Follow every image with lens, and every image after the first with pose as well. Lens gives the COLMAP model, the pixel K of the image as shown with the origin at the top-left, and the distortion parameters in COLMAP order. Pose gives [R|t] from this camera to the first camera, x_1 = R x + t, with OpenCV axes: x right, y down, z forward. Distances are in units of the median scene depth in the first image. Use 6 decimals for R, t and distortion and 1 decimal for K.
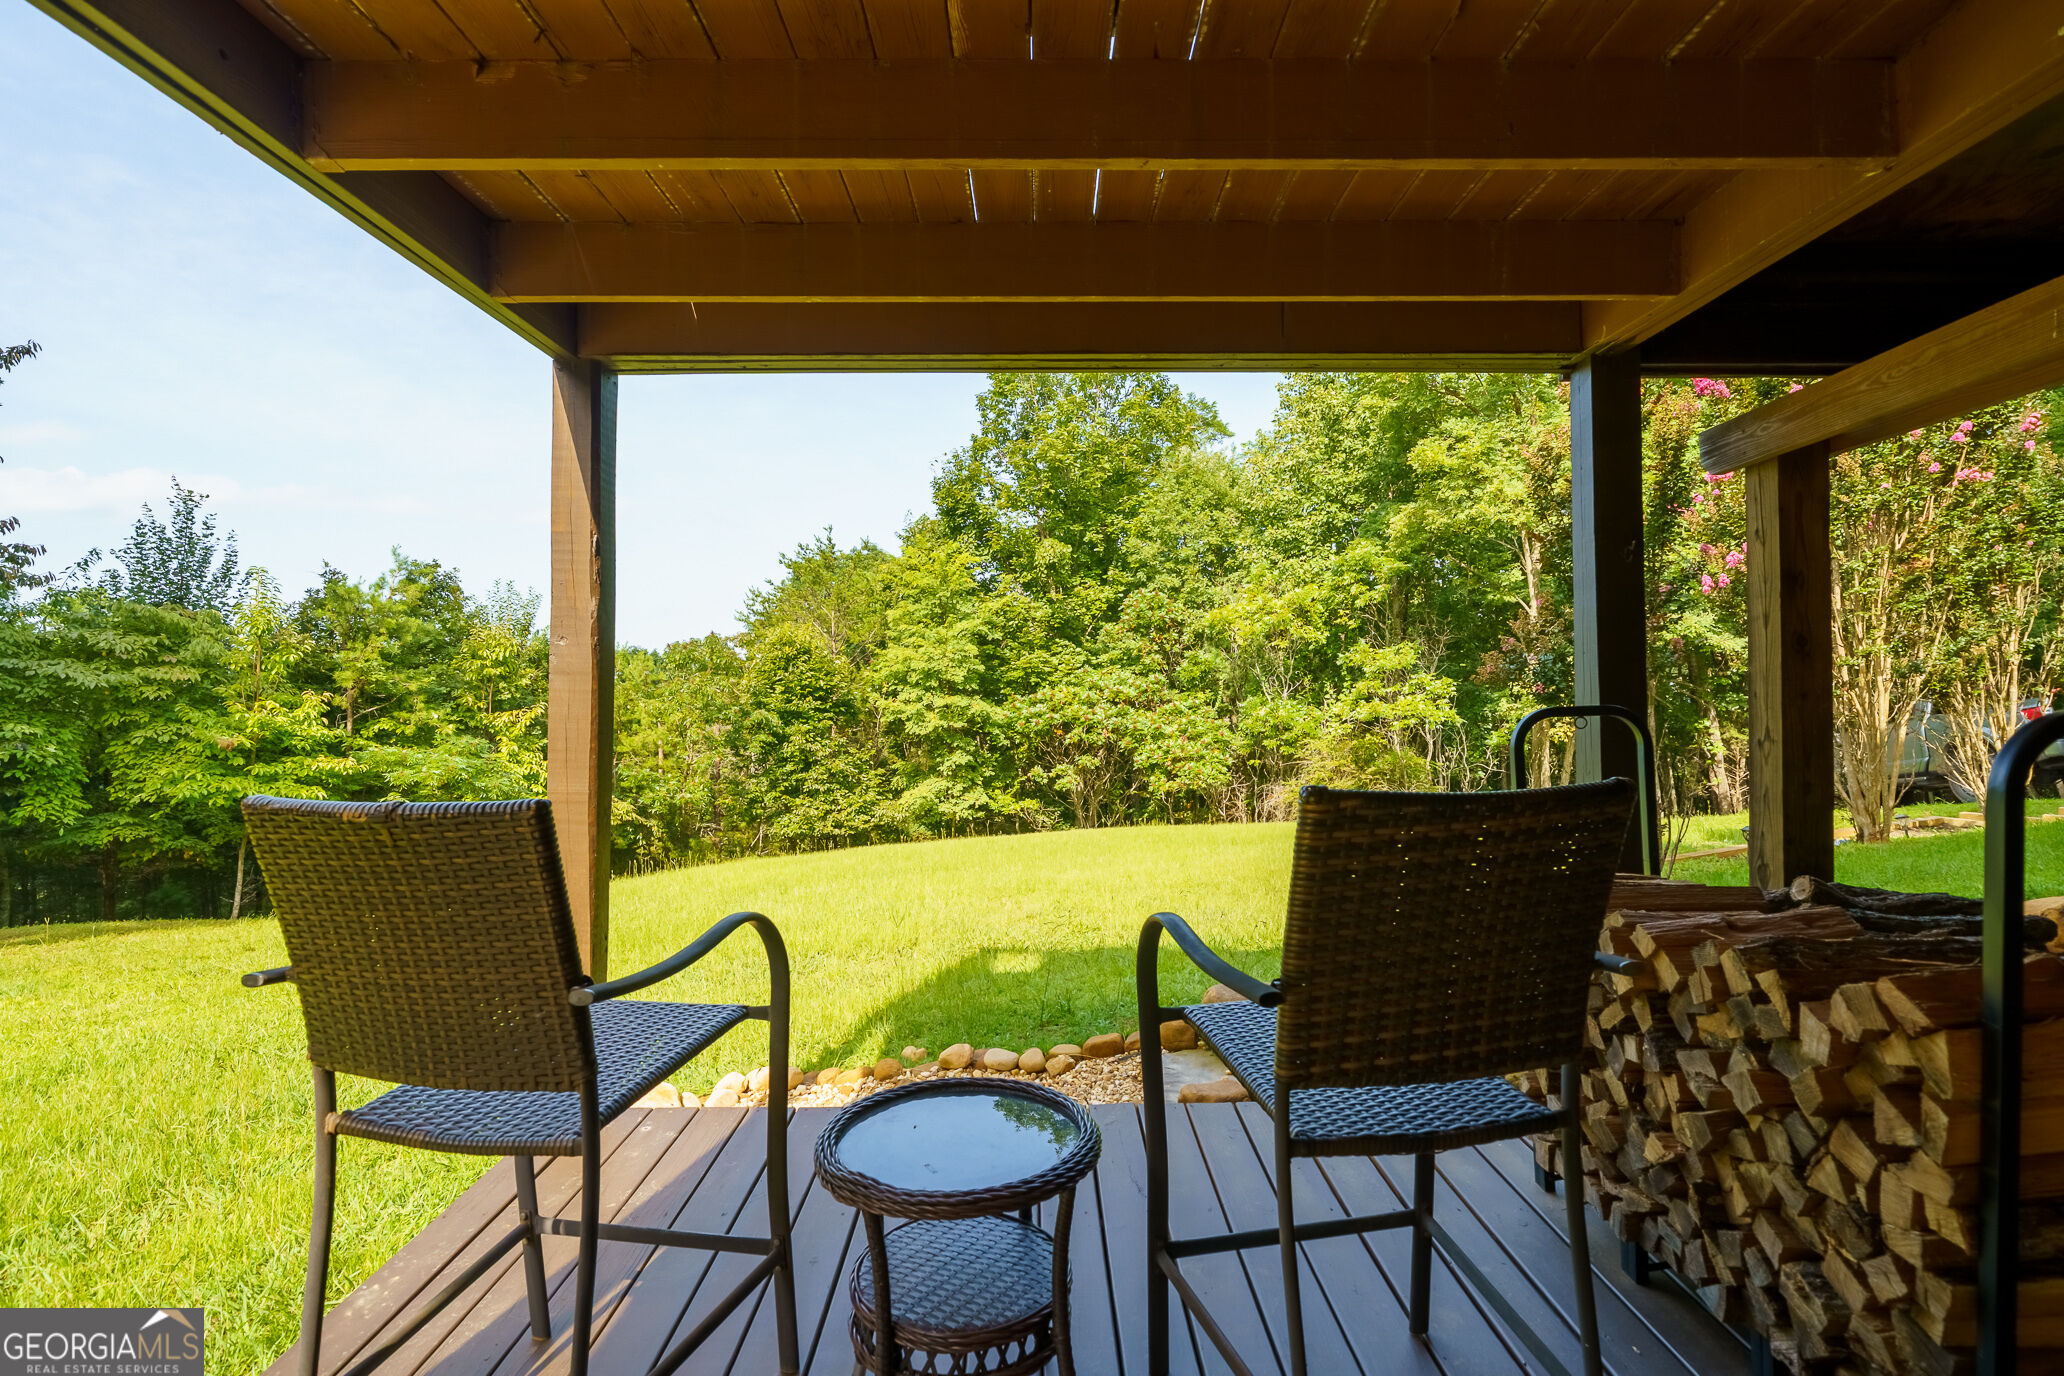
lens RADIAL K [[973.5, 0, 1034.7], [0, 973.5, 694.4], [0, 0, 1]] dist [0.000108, -0.000039]
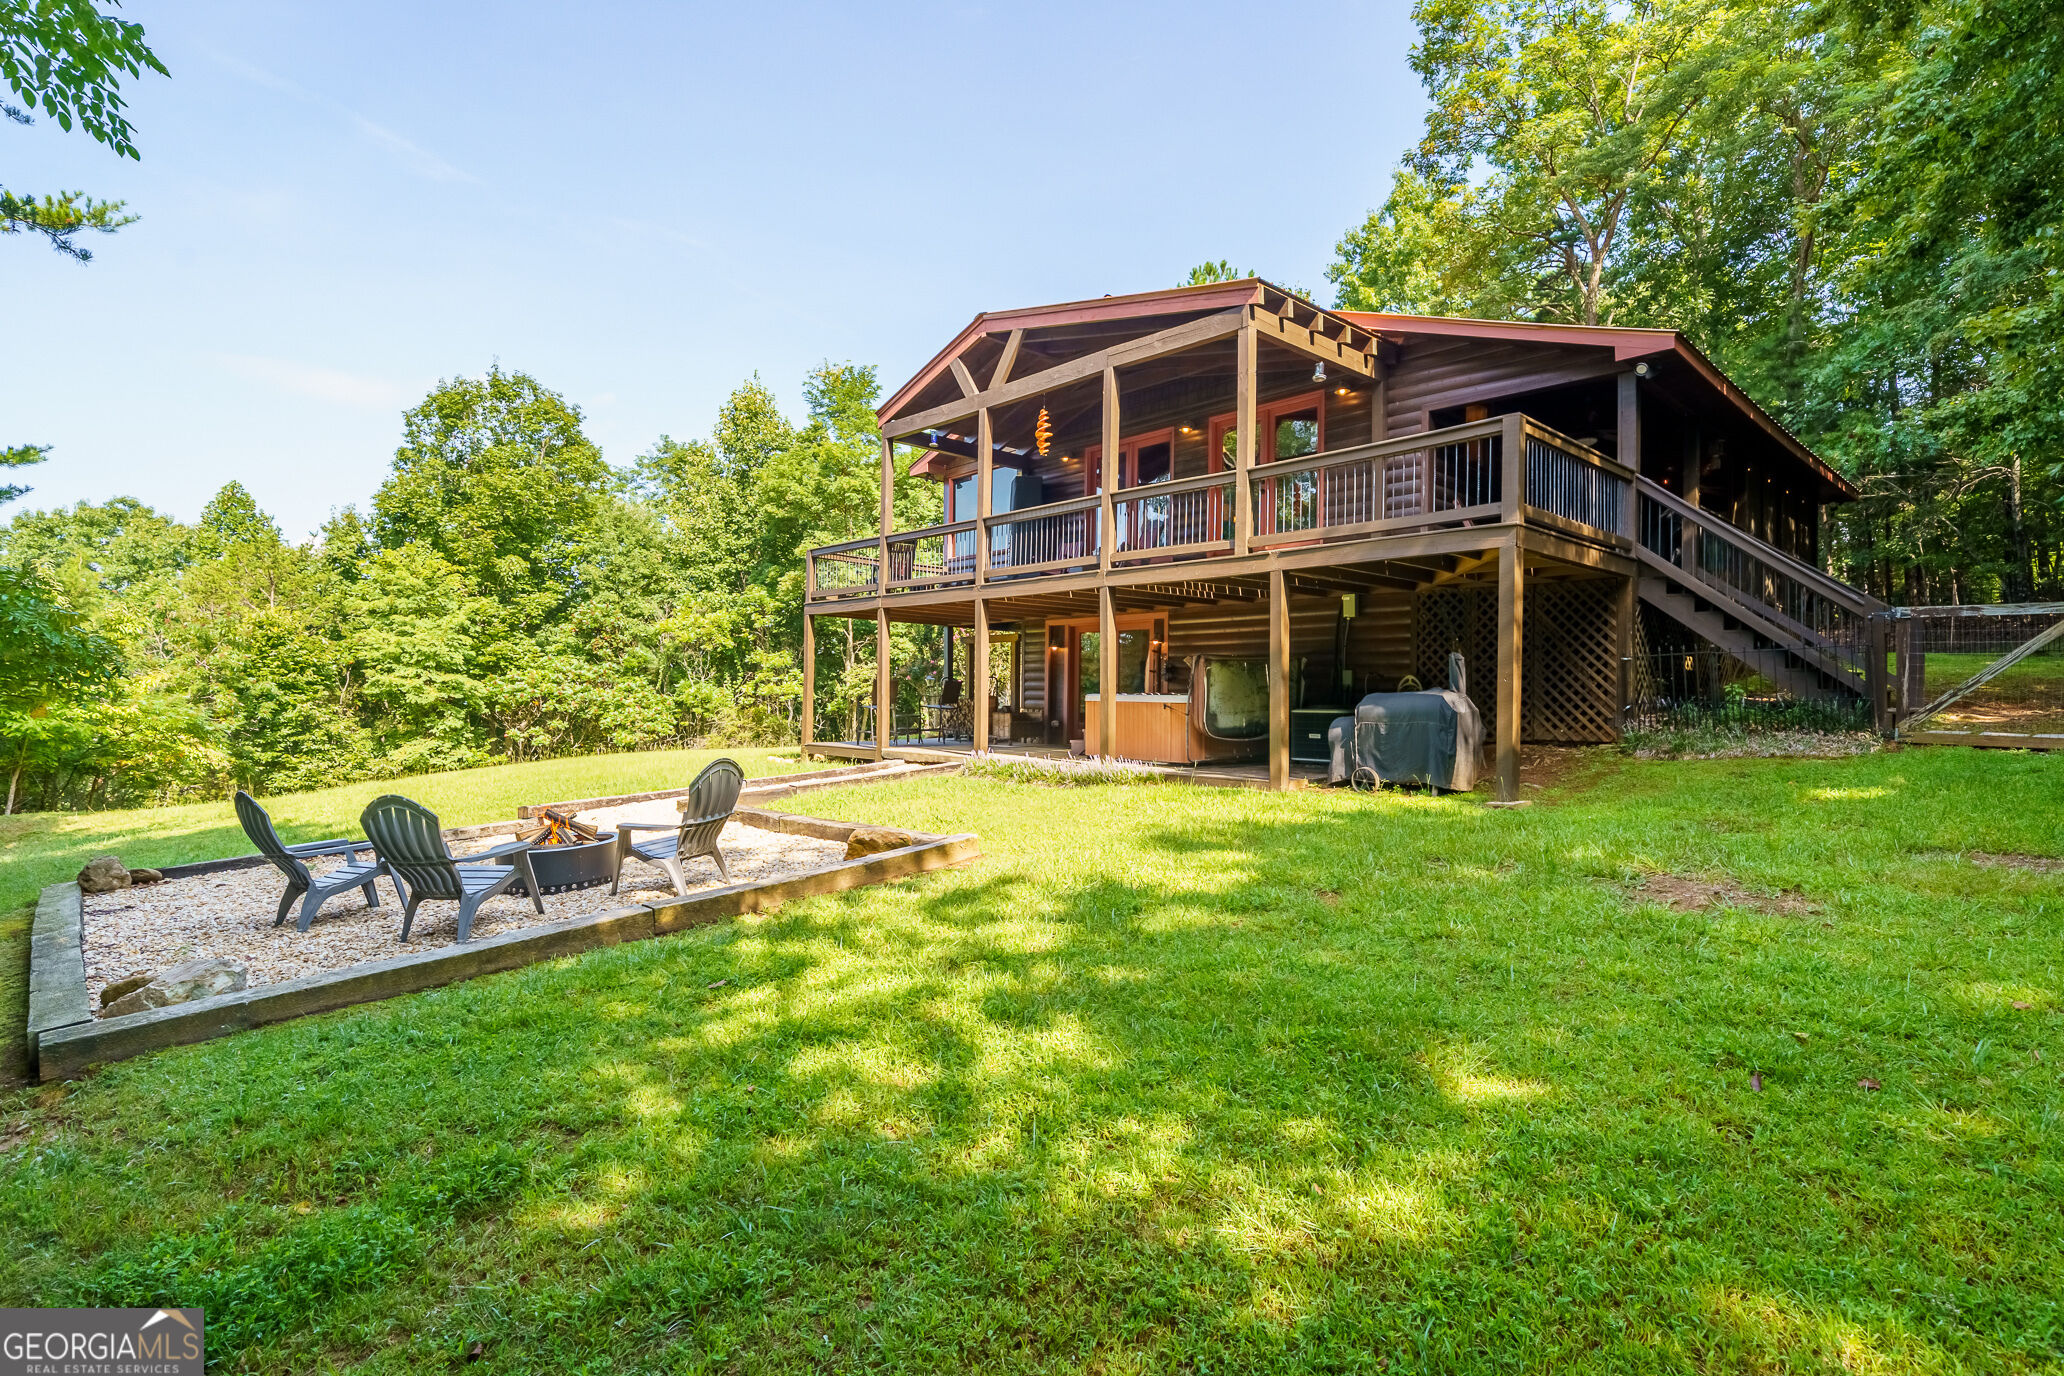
lens RADIAL K [[973.5, 0, 1032.5], [0, 973.5, 692.9], [0, 0, 1]] dist [0.000108, -0.000039]
pose [[0.736971, 0.017693, 0.675692, -0.383929], [-0.020626, 0.999780, -0.003682, 0.015407], [-0.675609, -0.011223, 0.737175, -0.471327]]
